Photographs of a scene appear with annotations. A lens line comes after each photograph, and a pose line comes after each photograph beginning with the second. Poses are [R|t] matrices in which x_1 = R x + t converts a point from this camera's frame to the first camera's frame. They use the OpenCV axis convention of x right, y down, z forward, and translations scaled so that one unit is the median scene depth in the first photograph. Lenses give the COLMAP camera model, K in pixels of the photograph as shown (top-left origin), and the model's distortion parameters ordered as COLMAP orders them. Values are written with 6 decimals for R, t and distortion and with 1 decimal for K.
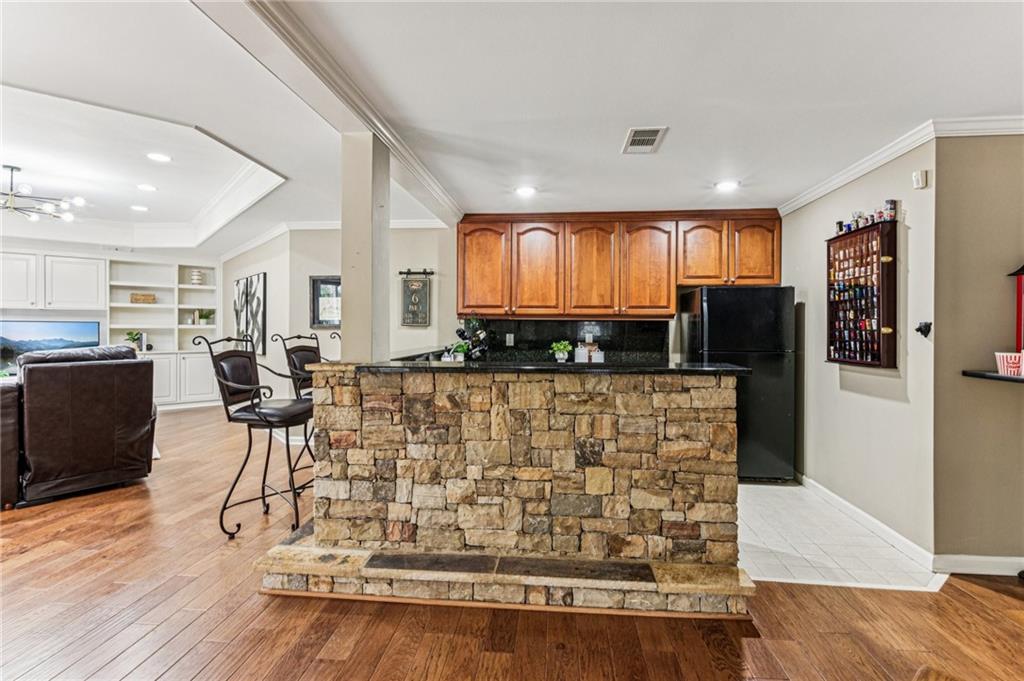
lens RADIAL K [[498.9, 0, 518.3], [0, 498.9, 333.1], [0, 0, 1]] dist [0.004434, 0.000501]
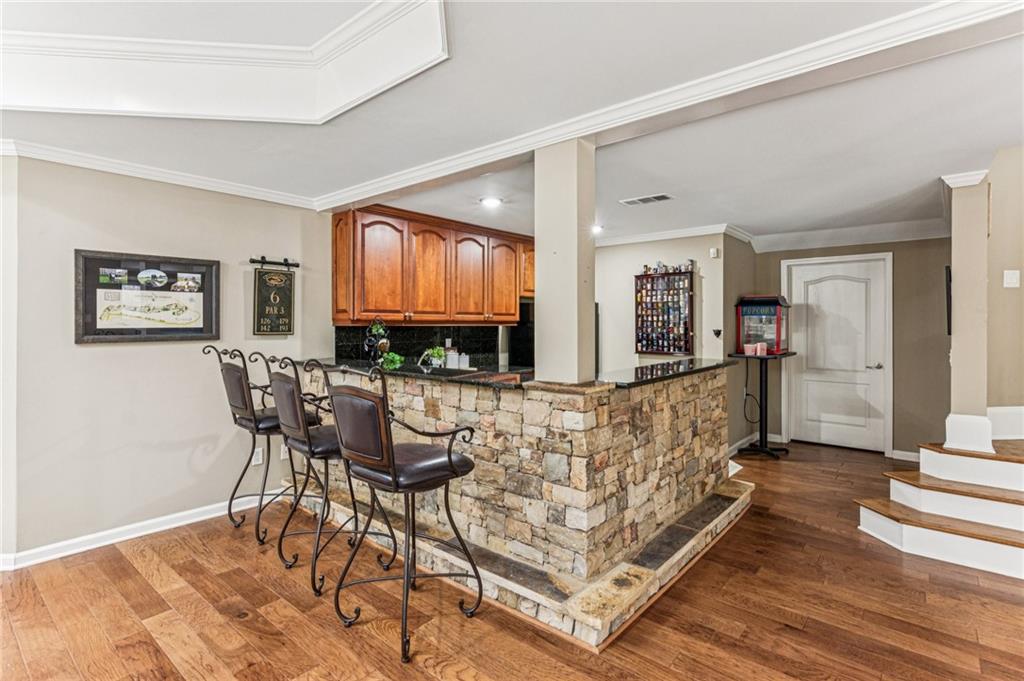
lens RADIAL K [[498.9, 0, 519.1], [0, 498.9, 332.7], [0, 0, 1]] dist [0.004434, 0.000501]
pose [[0.571968, -0.019614, 0.820041, -0.889581], [0.010462, 0.999807, 0.016617, -0.038560], [-0.820209, -0.000925, 0.572063, 0.419493]]
